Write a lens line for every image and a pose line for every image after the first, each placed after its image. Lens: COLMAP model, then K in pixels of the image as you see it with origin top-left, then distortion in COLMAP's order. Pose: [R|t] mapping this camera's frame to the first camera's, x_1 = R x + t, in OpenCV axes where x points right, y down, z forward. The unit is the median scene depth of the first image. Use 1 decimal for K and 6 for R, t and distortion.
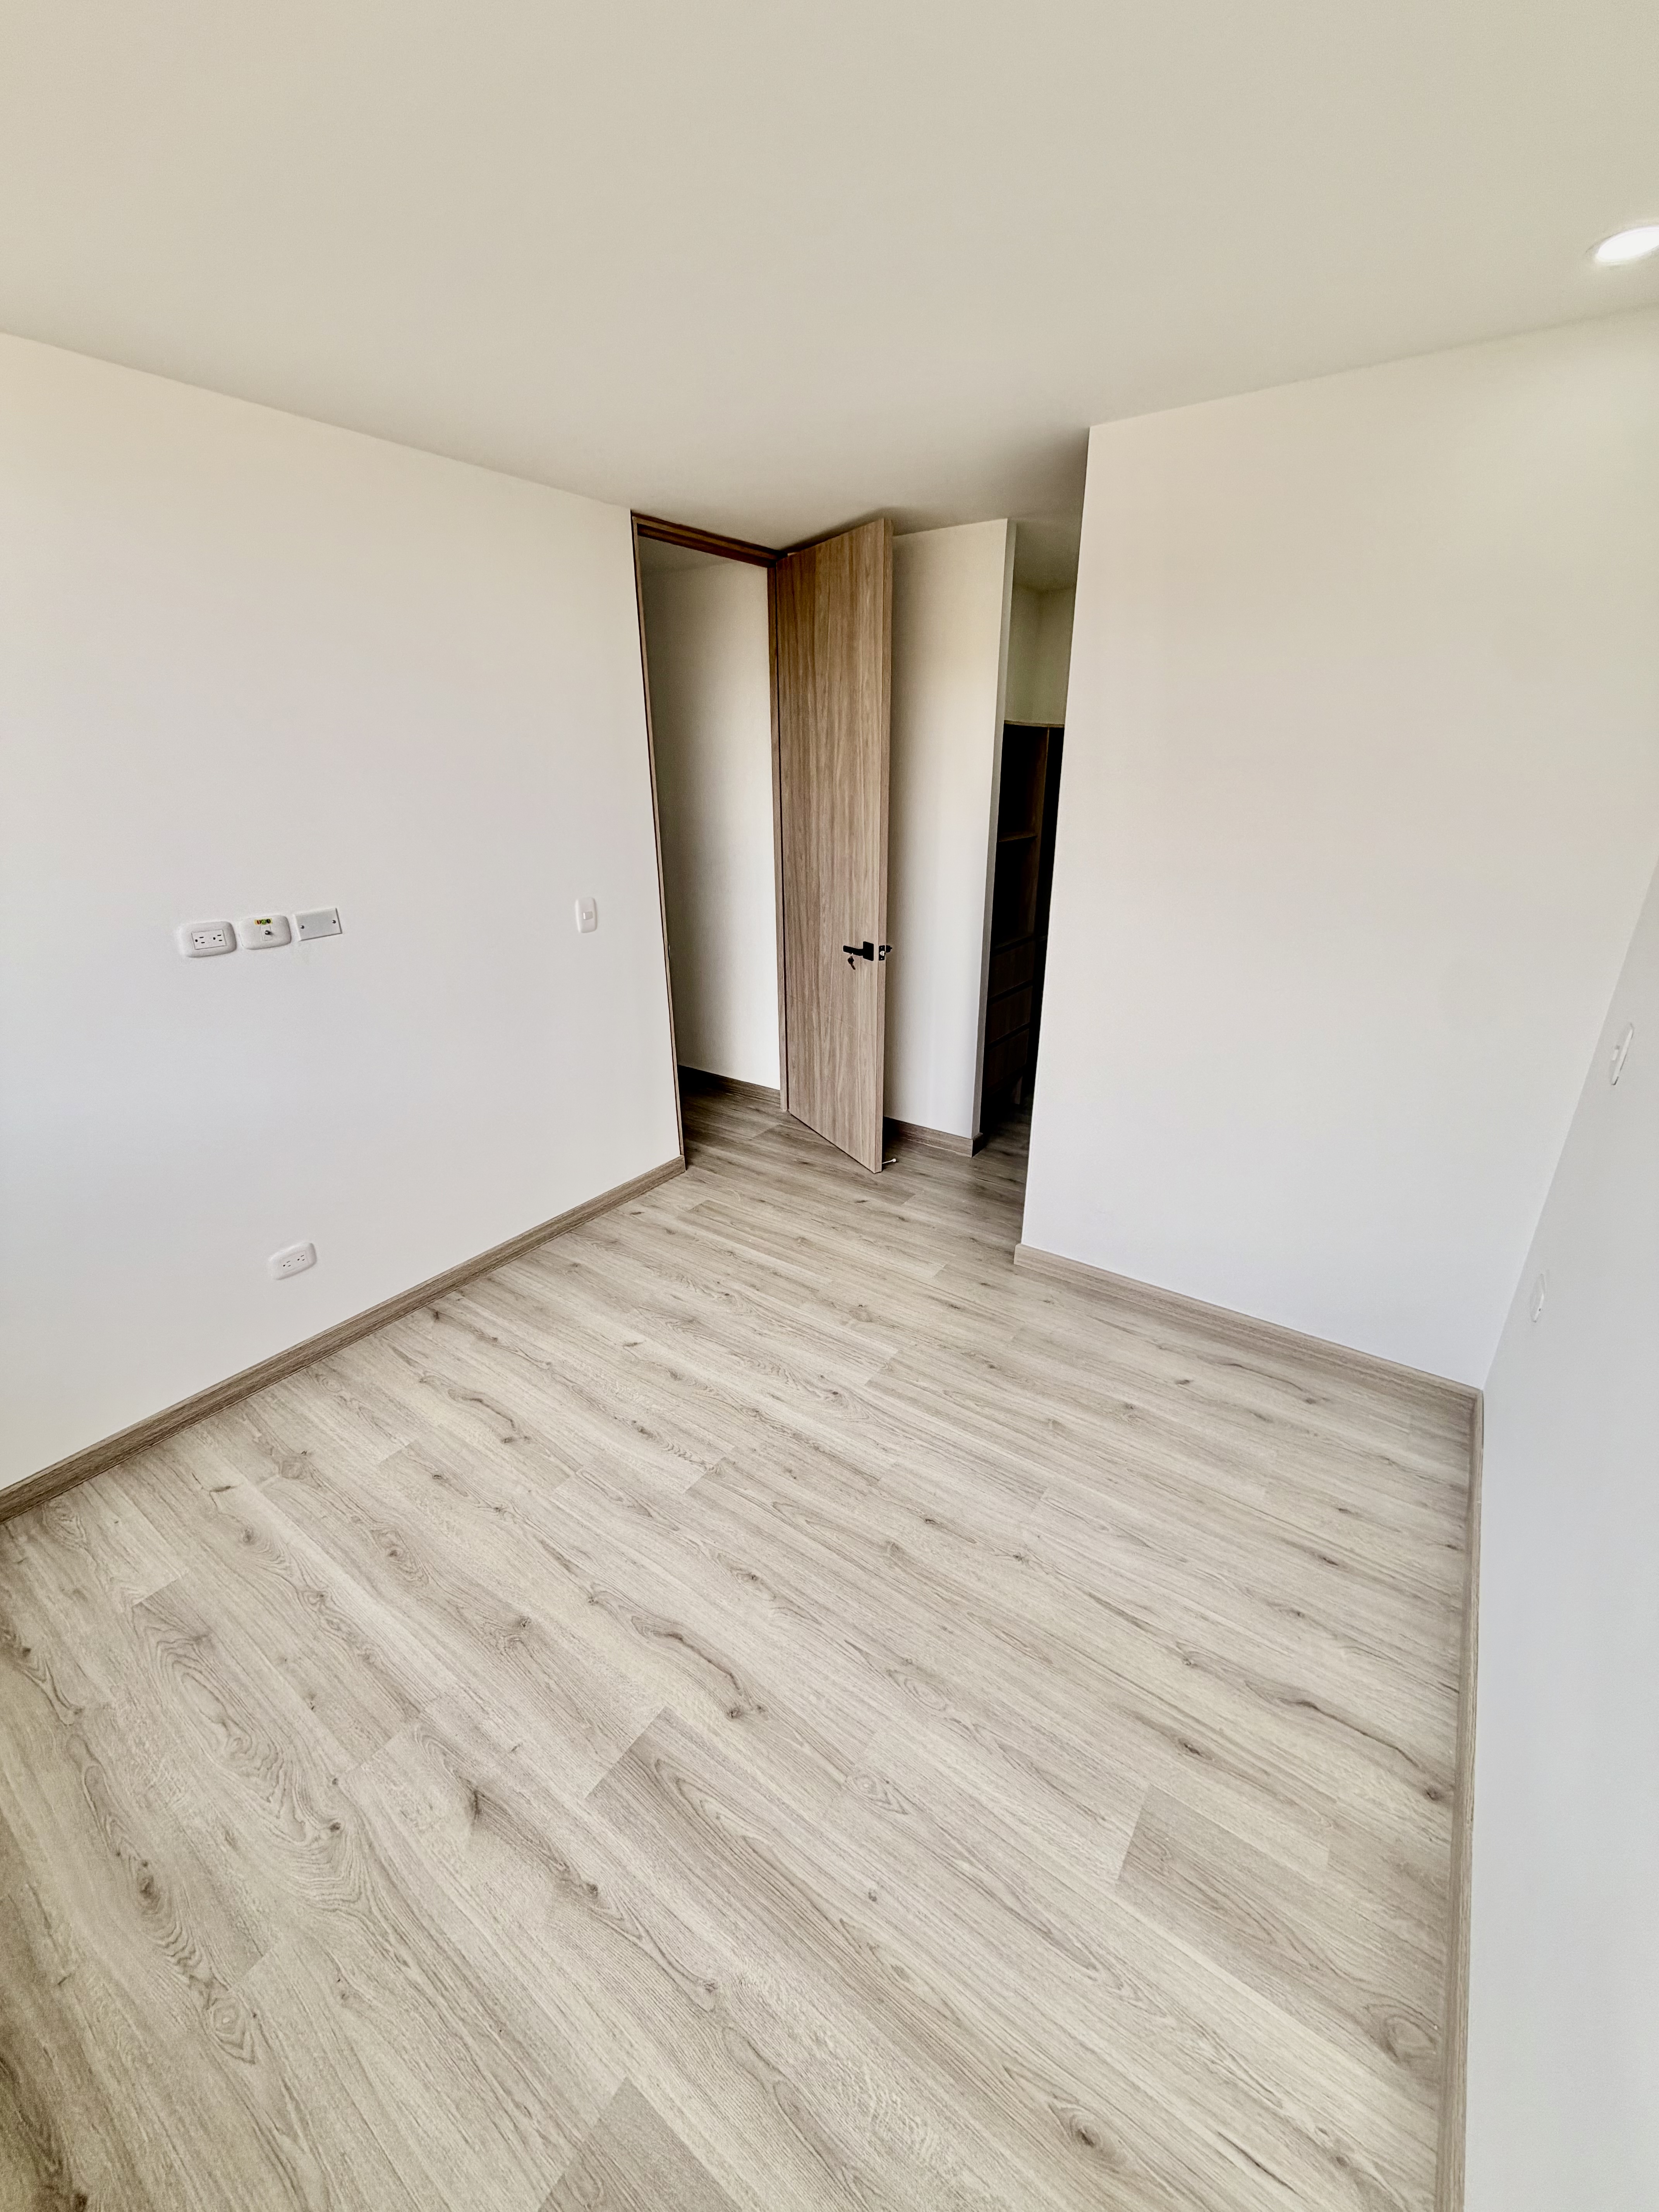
lens RADIAL K [[878.3, 0, 829.2], [0, 878.3, 1103.6], [0, 0, 1]] dist [0.000781, 0.000235]
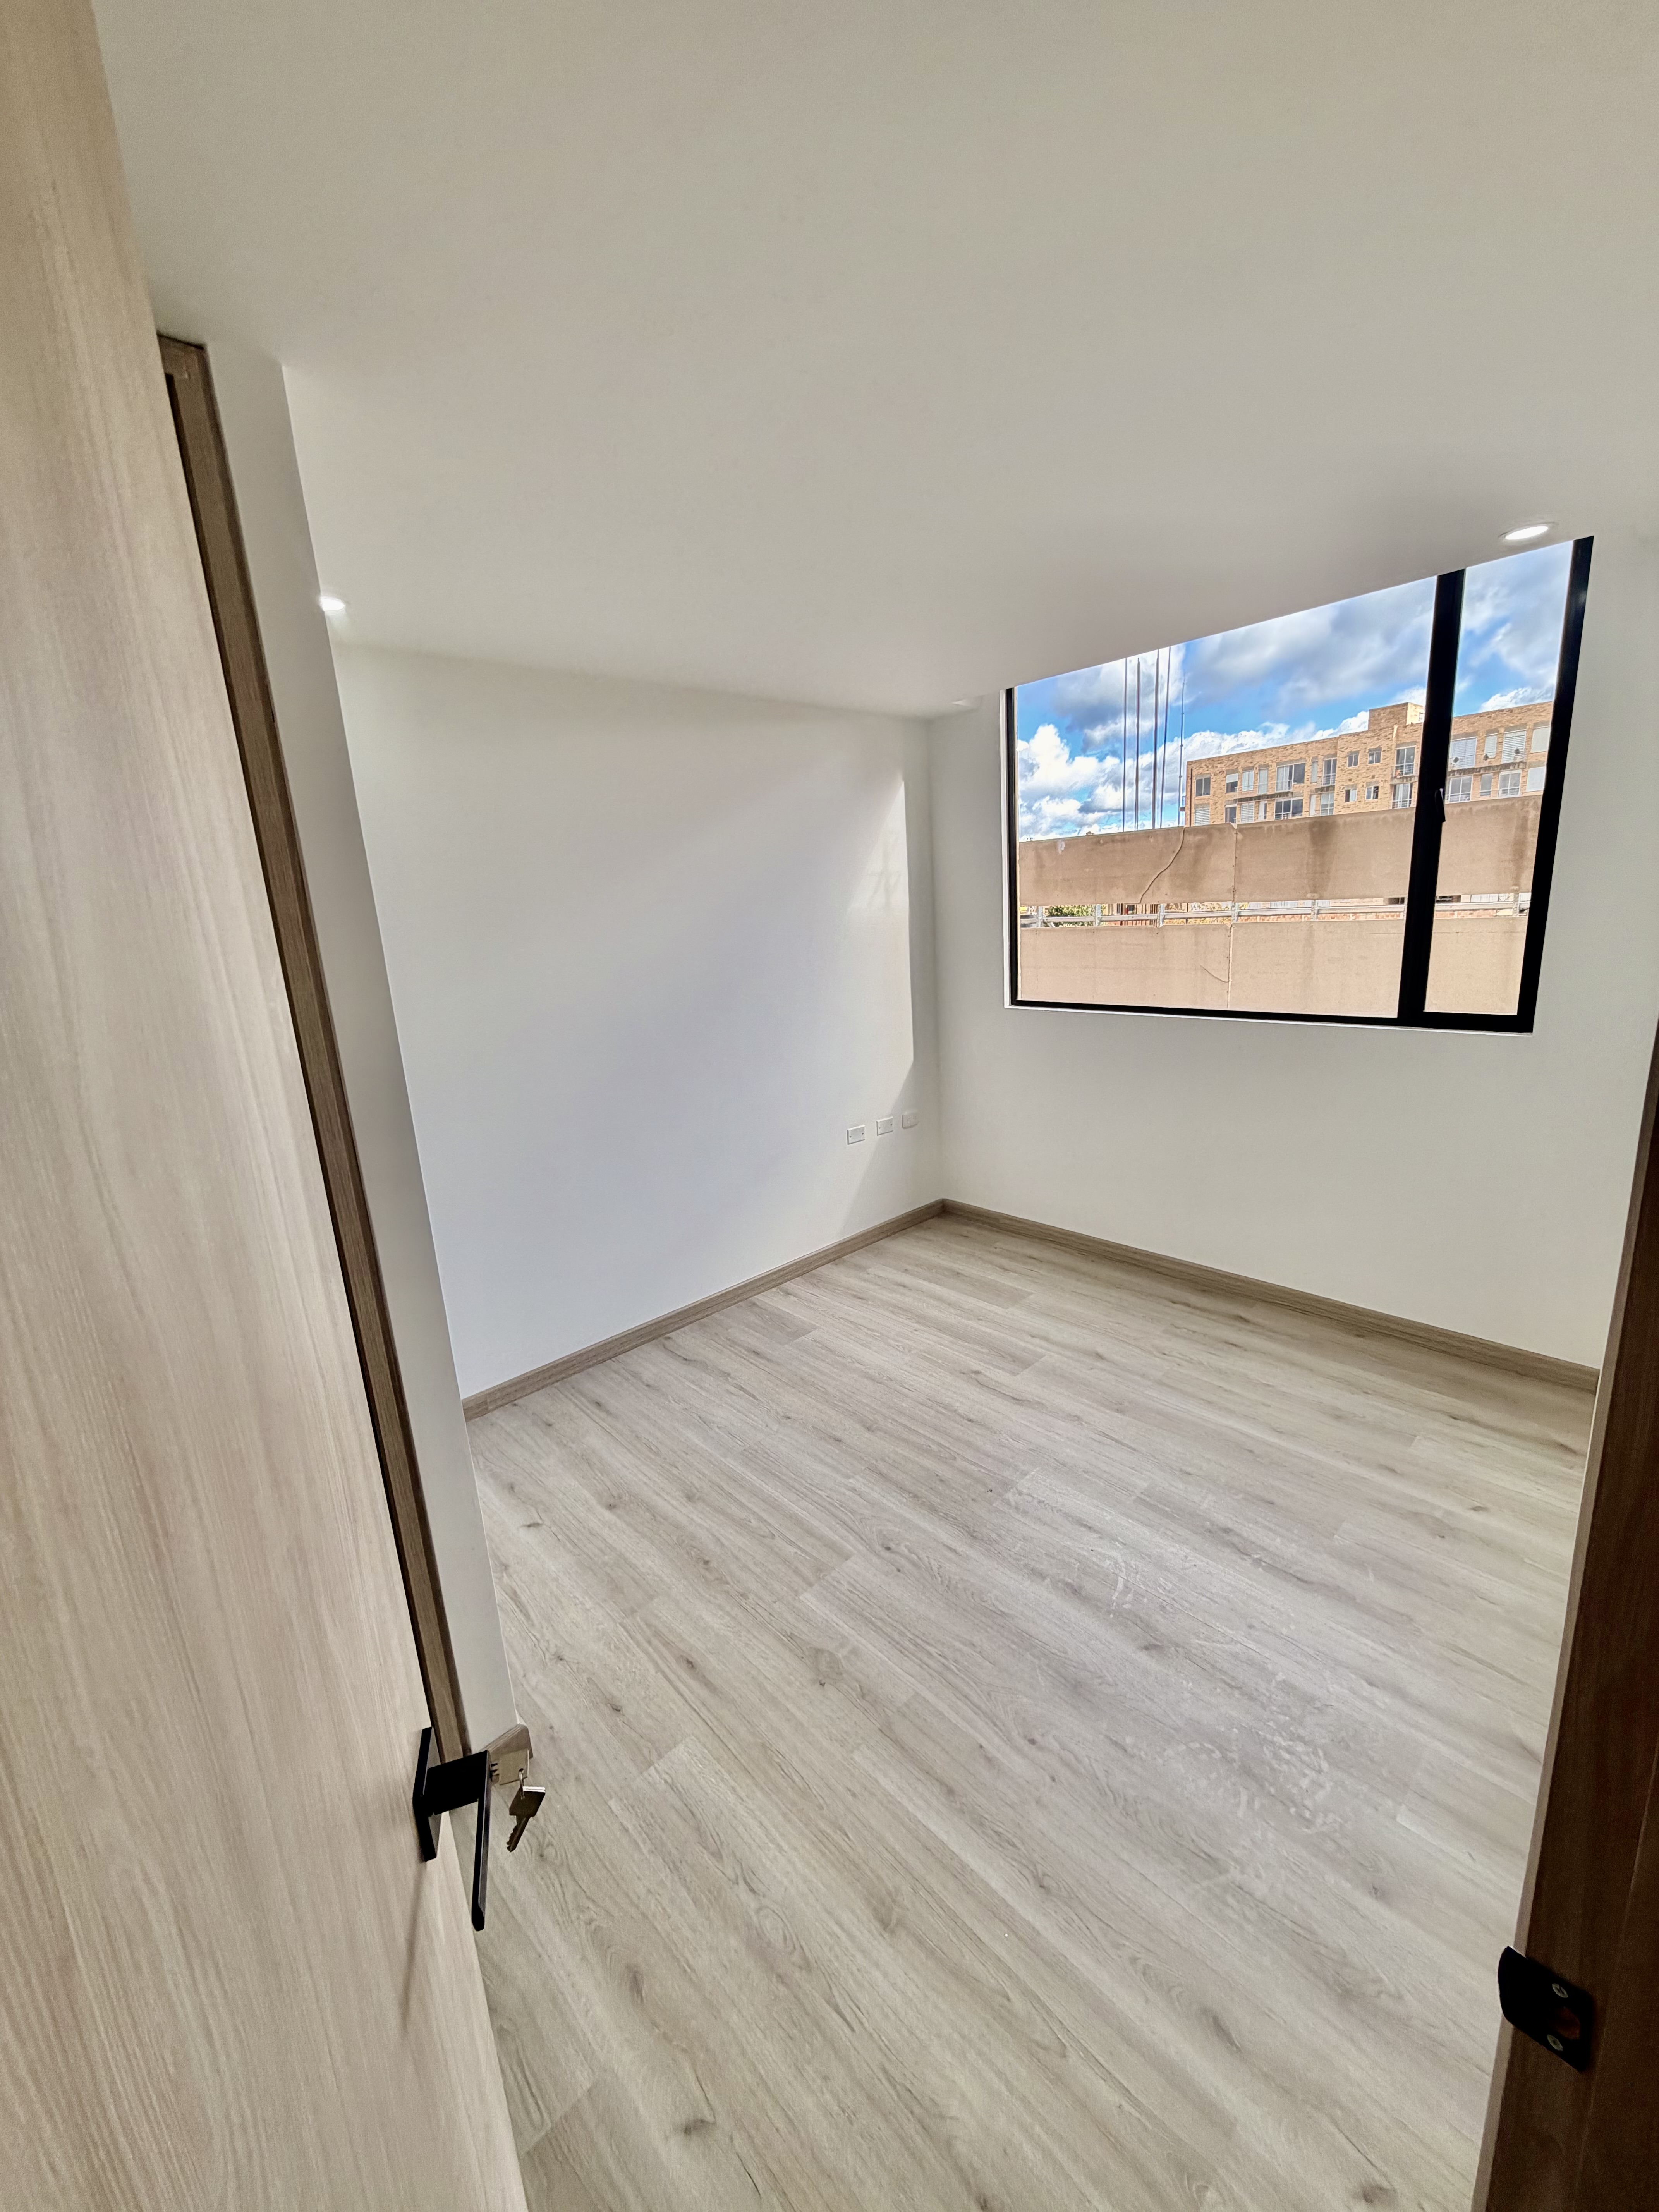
lens RADIAL K [[878.3, 0, 829.2], [0, 878.3, 1103.6], [0, 0, 1]] dist [0.000781, 0.000235]
pose [[-0.977553, 0.019709, 0.209766, -0.150259], [0.136202, 0.818720, 0.557805, -0.636735], [-0.160746, 0.573855, -0.803026, 1.632733]]
